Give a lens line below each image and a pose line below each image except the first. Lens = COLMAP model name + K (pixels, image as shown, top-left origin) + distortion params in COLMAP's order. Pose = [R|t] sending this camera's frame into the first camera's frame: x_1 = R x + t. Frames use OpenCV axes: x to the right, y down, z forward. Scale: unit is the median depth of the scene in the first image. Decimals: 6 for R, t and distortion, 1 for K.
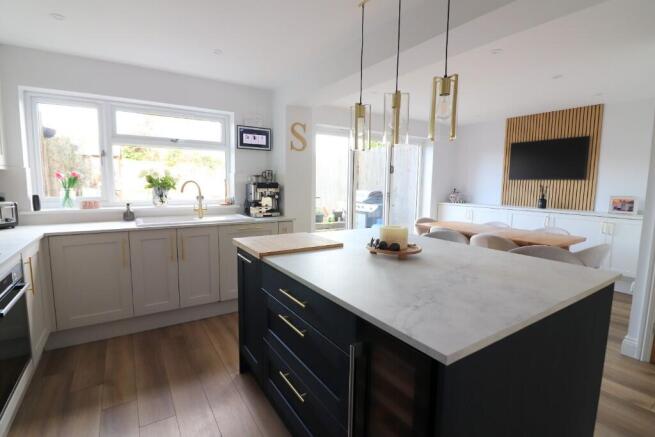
lens RADIAL K [[315.2, 0, 324.7], [0, 315.2, 217.3], [0, 0, 1]] dist [0.001134, -0.012166]
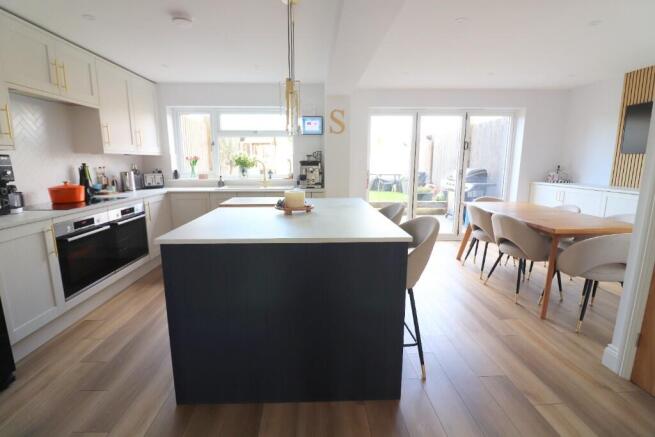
lens RADIAL K [[306.3, 0, 322.6], [0, 306.3, 216.2], [0, 0, 1]] dist [0.001000, -0.010649]
pose [[0.859914, 0.075821, -0.504777, 0.441736], [-0.043629, 0.996205, 0.075314, 0.013933], [0.508571, -0.042740, 0.859958, -0.032865]]
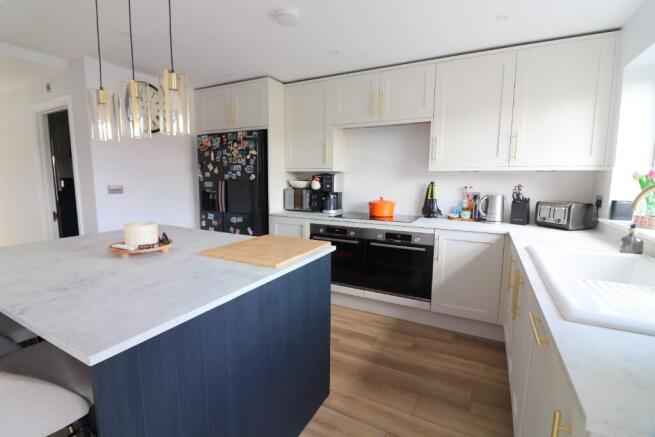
lens RADIAL K [[306.3, 0, 322.6], [0, 306.3, 216.2], [0, 0, 1]] dist [0.001000, -0.010649]
pose [[-0.873795, 0.042059, -0.484473, 0.080781], [-0.073255, 0.973500, 0.216635, -0.101859], [0.480746, 0.224785, -0.847558, 0.906084]]
